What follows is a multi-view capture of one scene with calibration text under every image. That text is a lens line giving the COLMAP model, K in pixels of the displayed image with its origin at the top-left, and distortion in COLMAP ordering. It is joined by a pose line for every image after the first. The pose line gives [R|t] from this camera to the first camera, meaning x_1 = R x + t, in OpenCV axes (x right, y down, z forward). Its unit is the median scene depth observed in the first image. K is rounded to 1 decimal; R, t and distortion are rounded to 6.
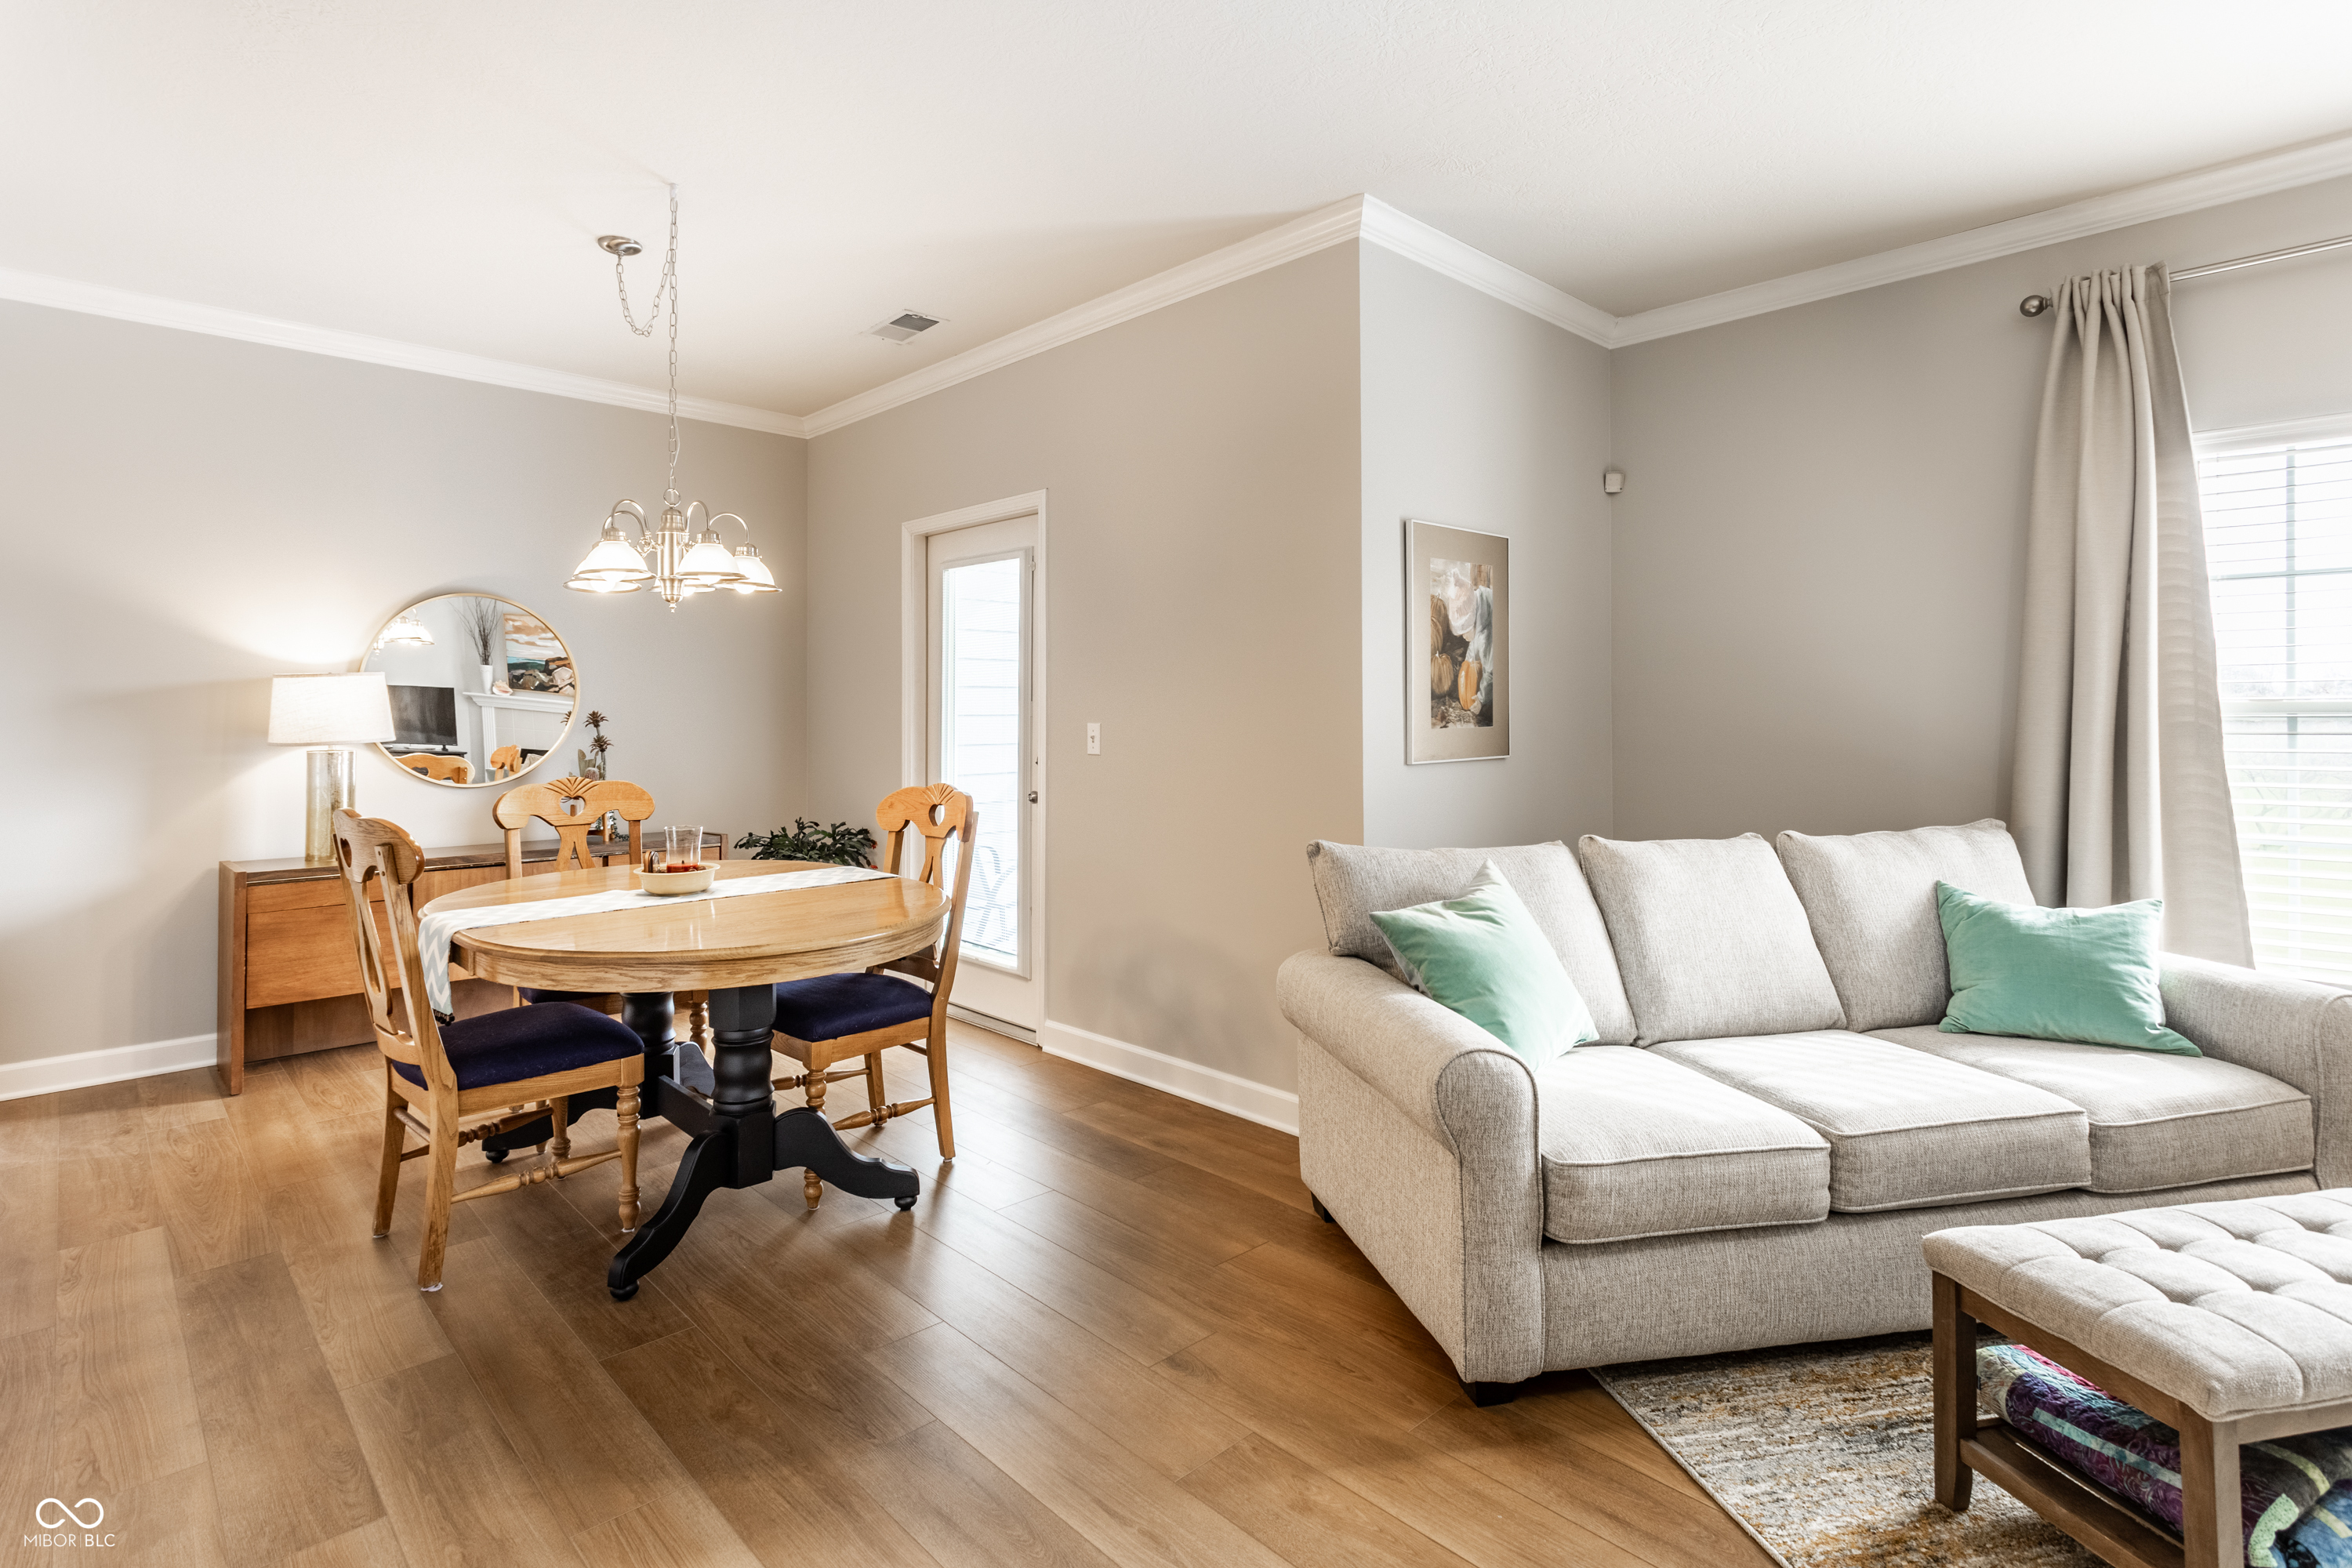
lens RADIAL K [[1160.7, 0, 1137.4], [0, 1160.7, 696.6], [0, 0, 1]] dist [-0.000584, -0.000211]
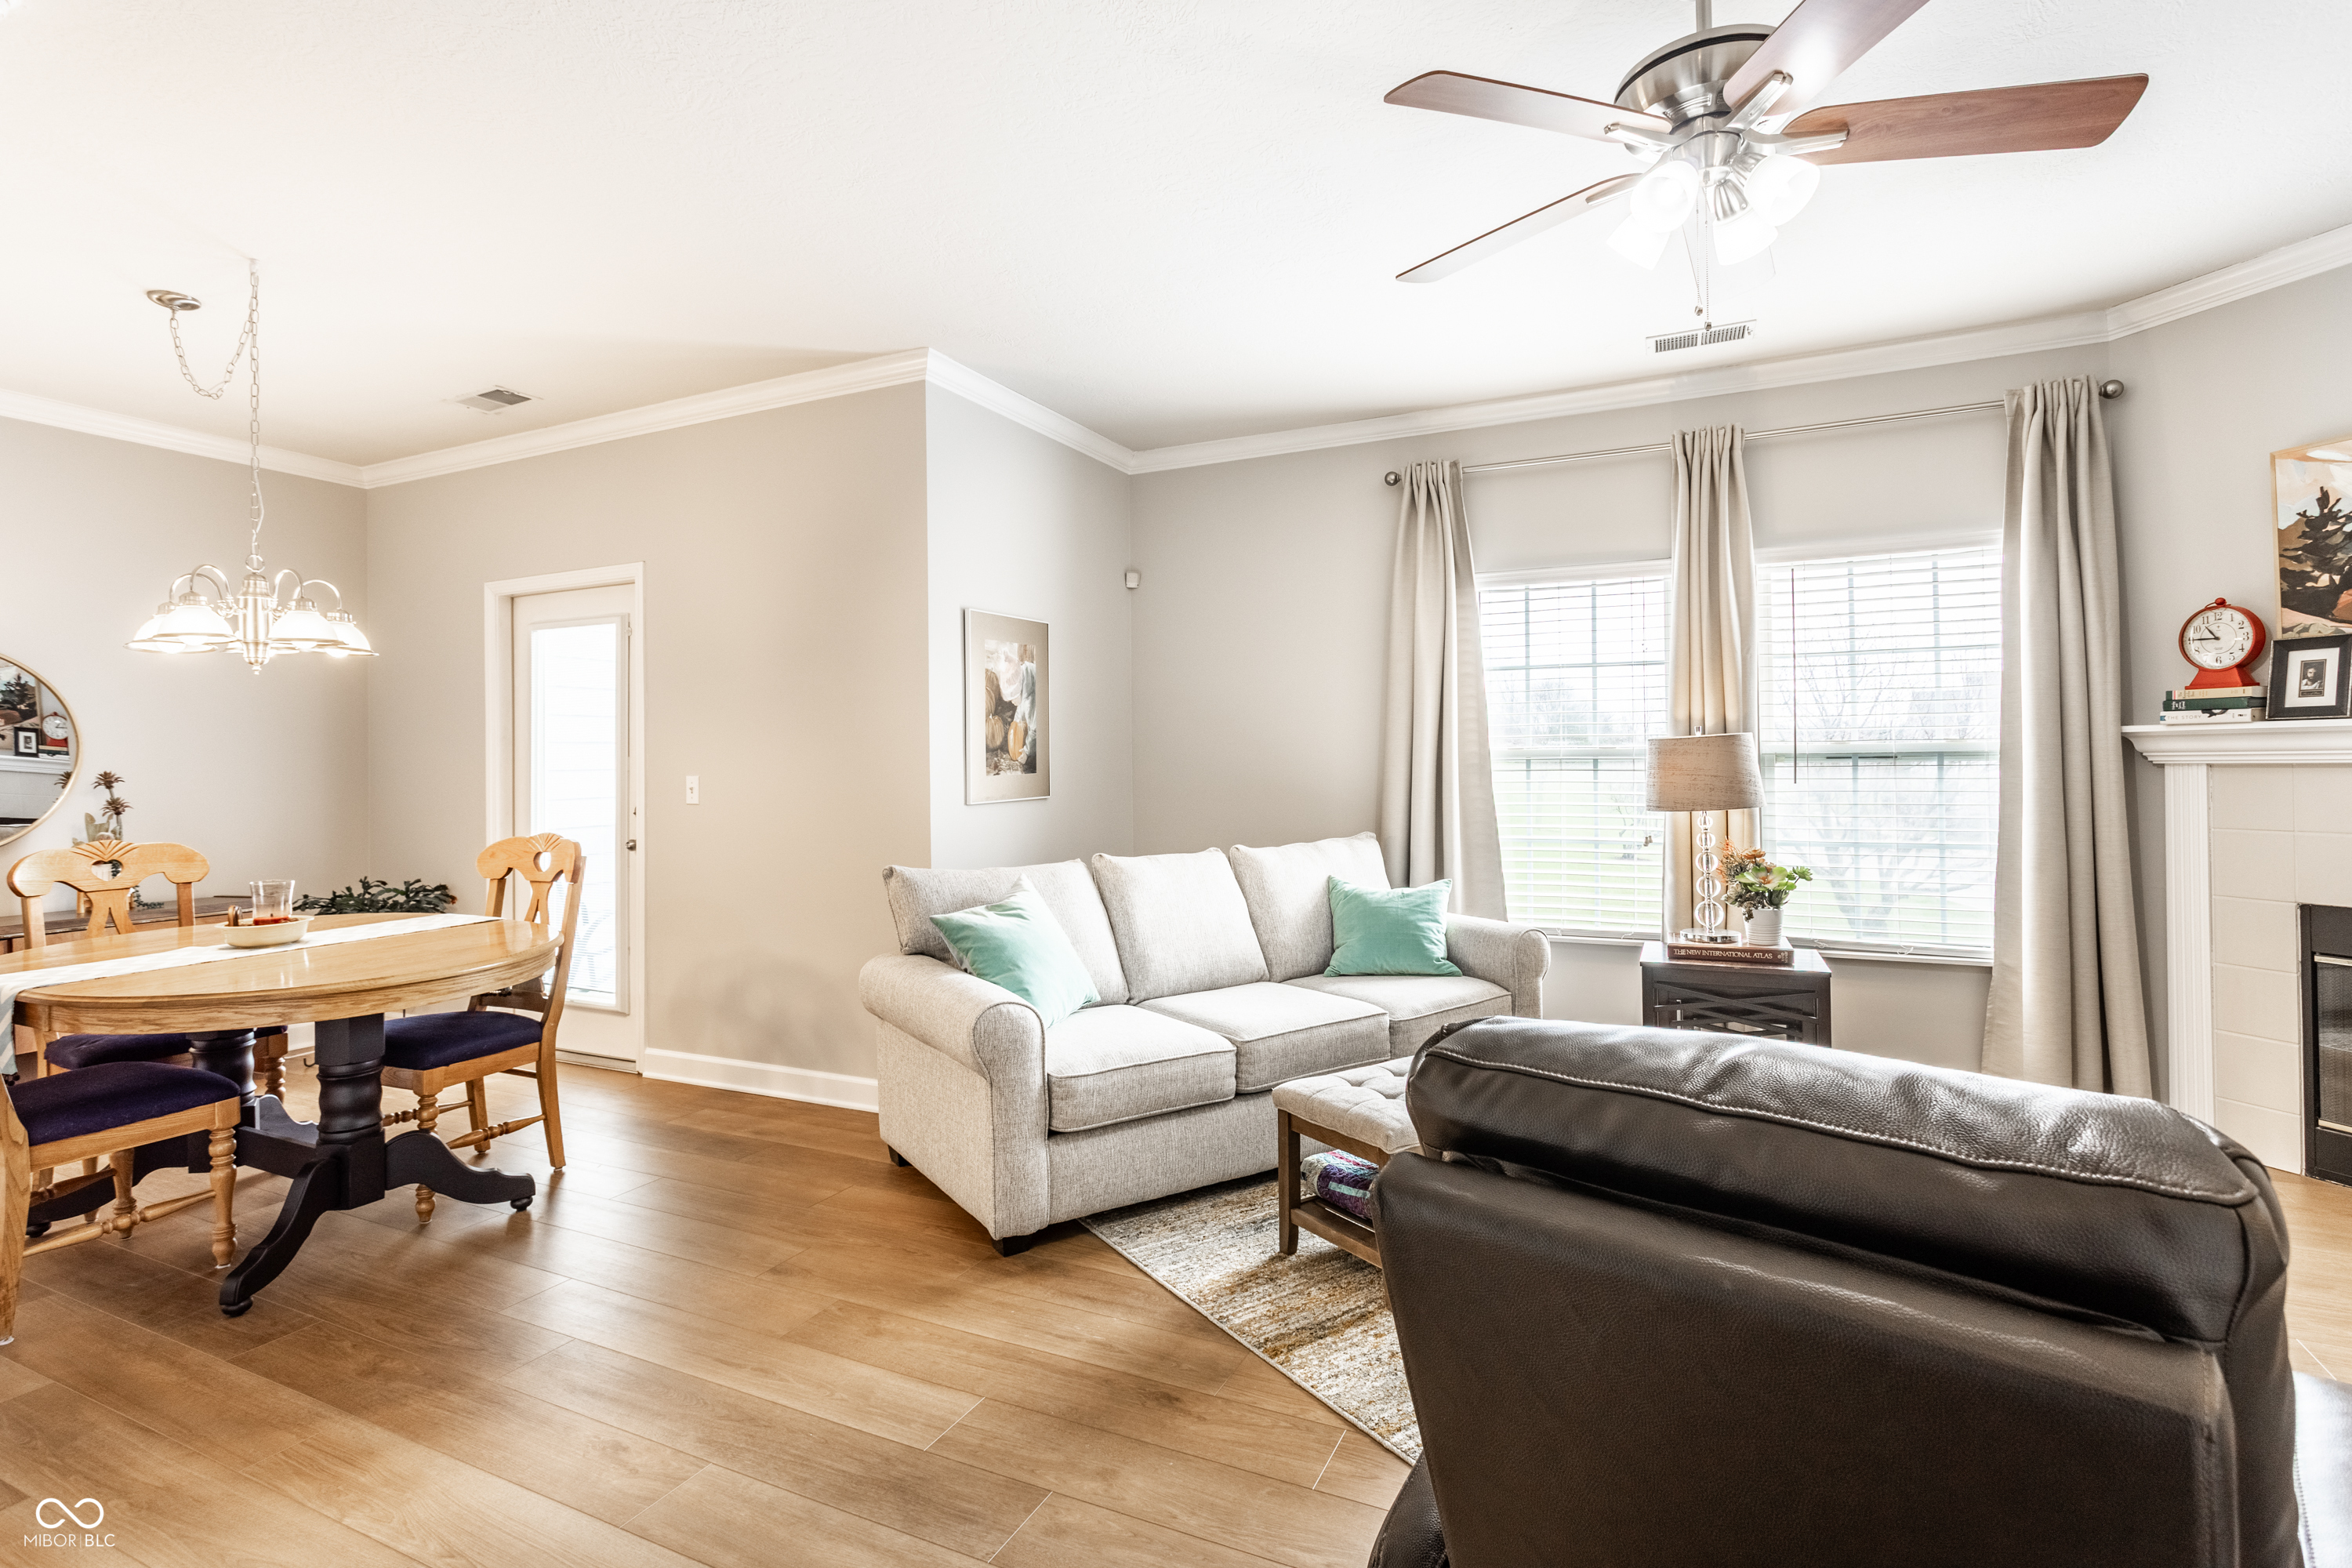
lens RADIAL K [[1130.5, 0, 1155.4], [0, 1130.5, 746.9], [0, 0, 1]] dist [0.001056, 0.000656]
pose [[0.933550, -0.006399, 0.358391, -0.015592], [0.006575, 0.999978, 0.000726, -0.003591], [-0.358388, 0.001679, 0.933571, -0.235924]]
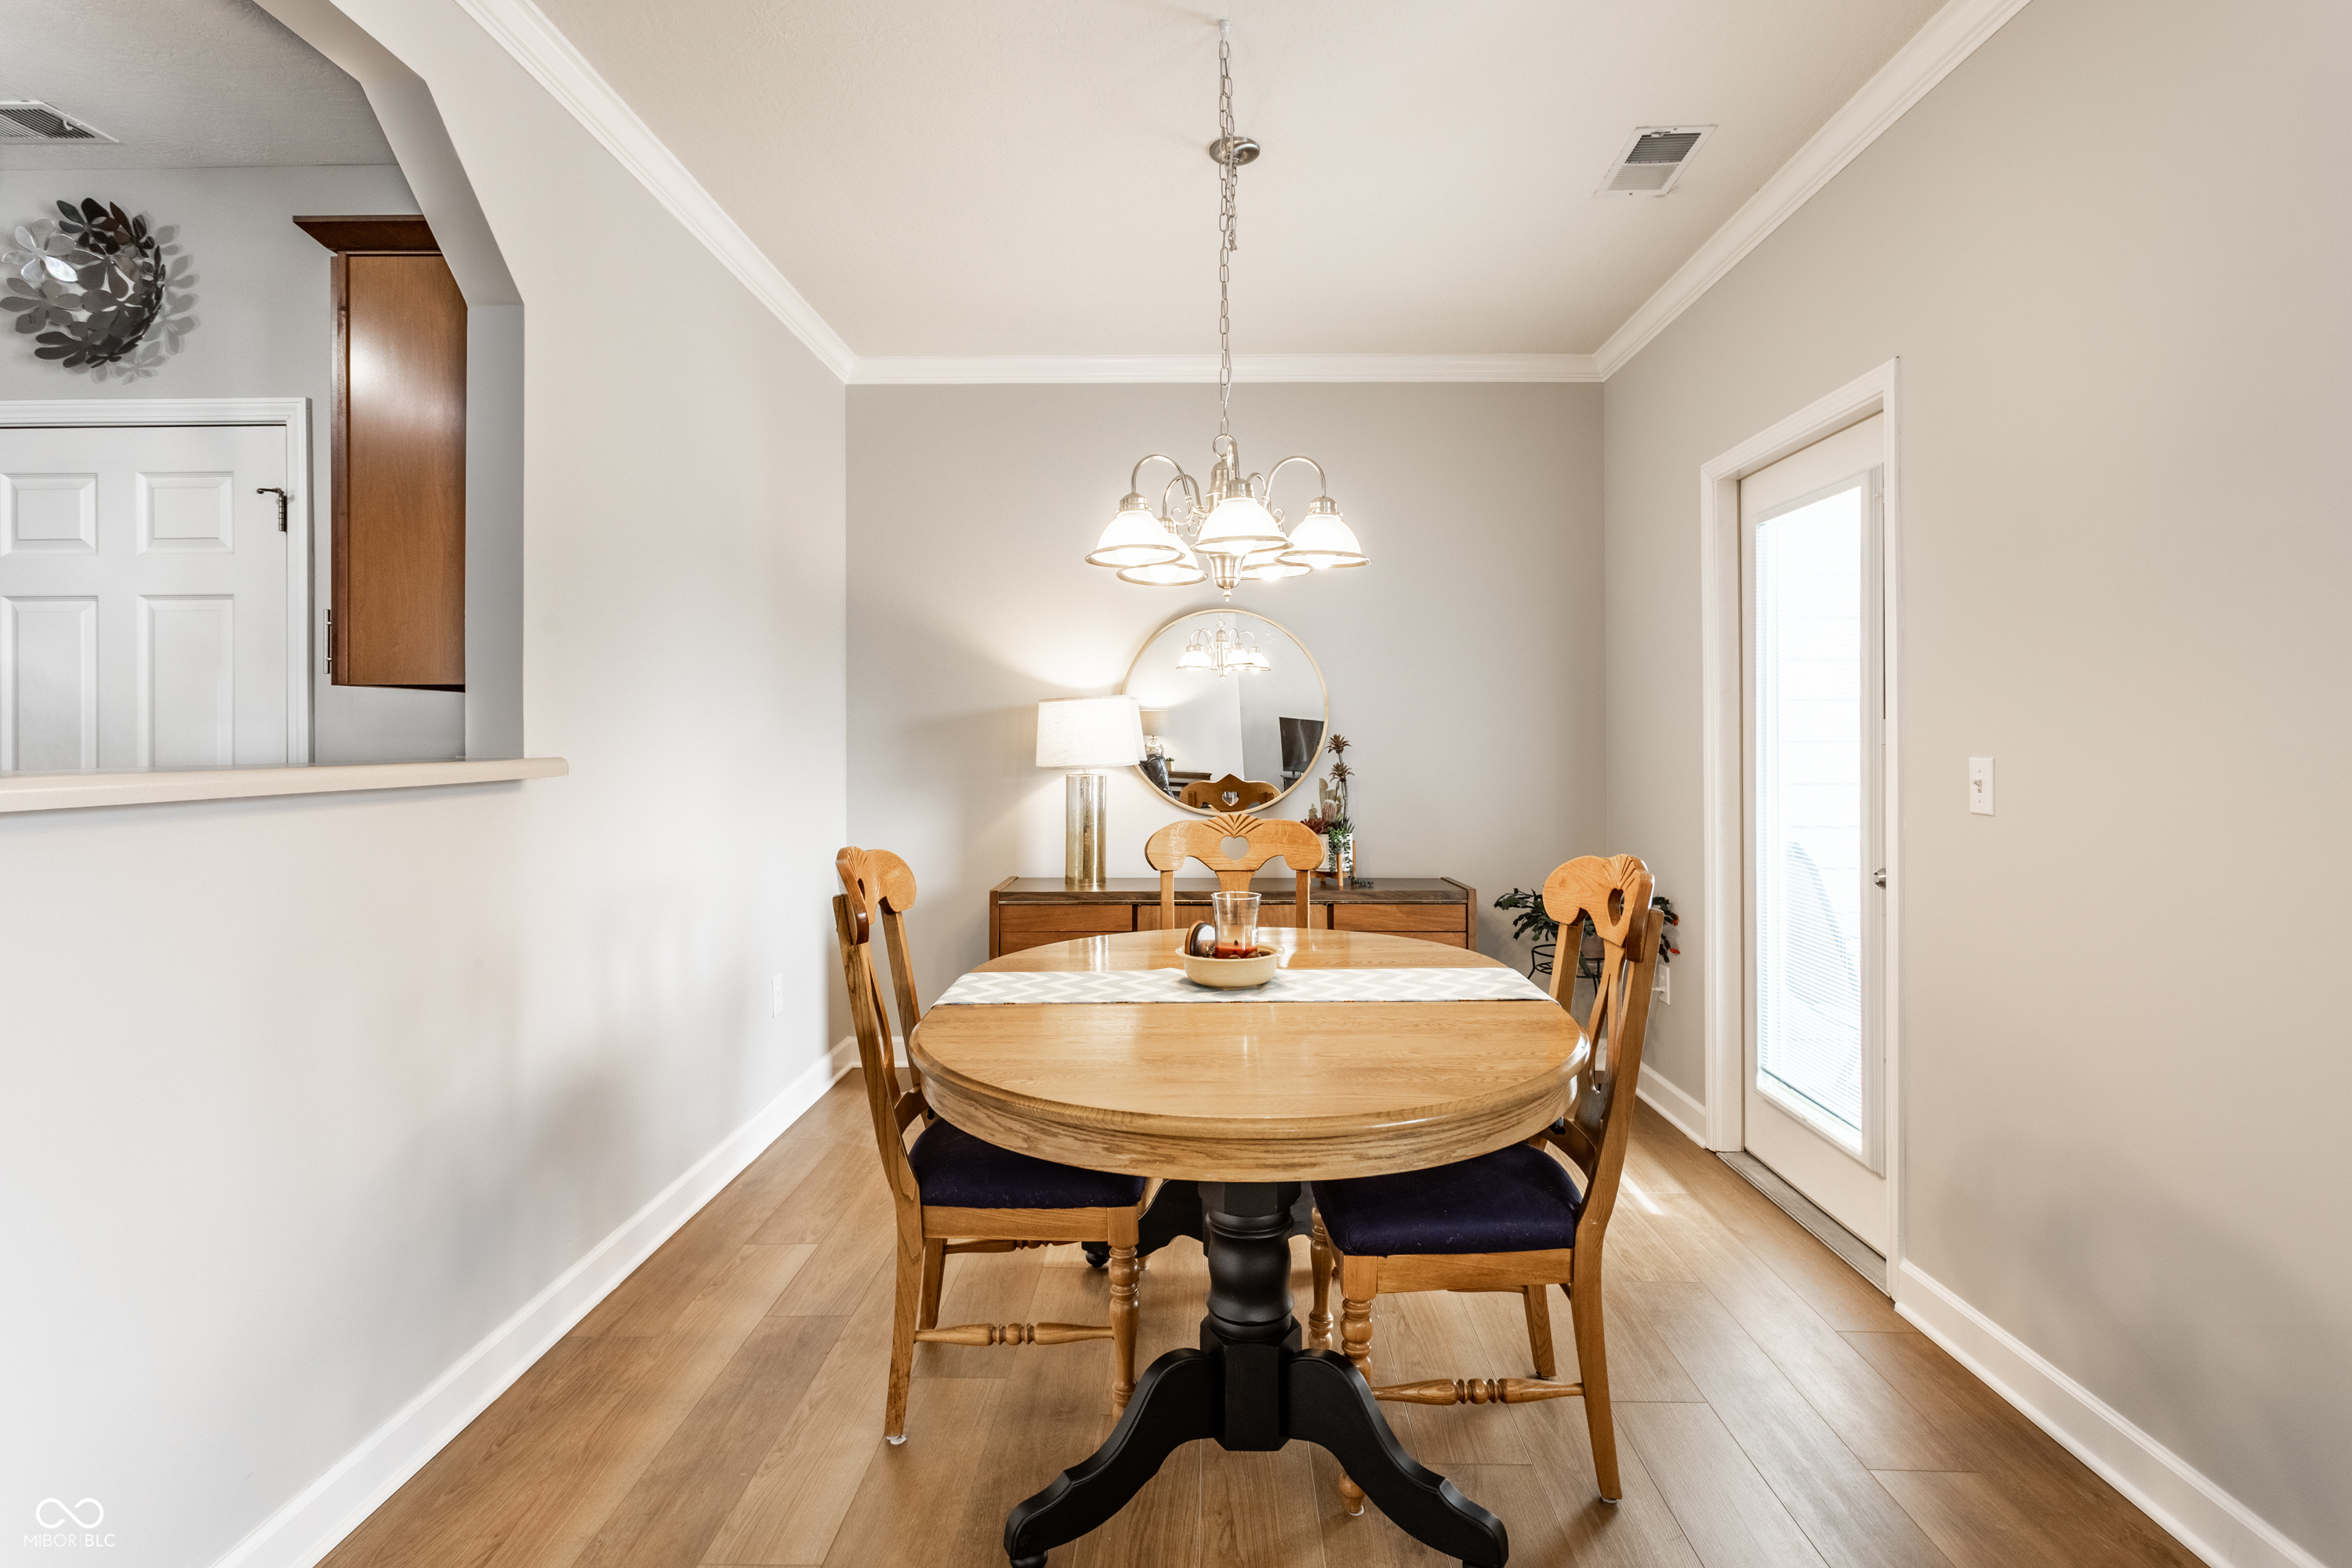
lens RADIAL K [[1195.0, 0, 1194.0], [0, 1195.0, 725.1], [0, 0, 1]] dist [-0.000001, 0.001844]
pose [[0.731172, -0.004937, -0.682175, 0.106204], [0.009120, 0.999955, 0.002538, 0.003396], [0.682132, -0.008077, 0.731184, 0.445519]]
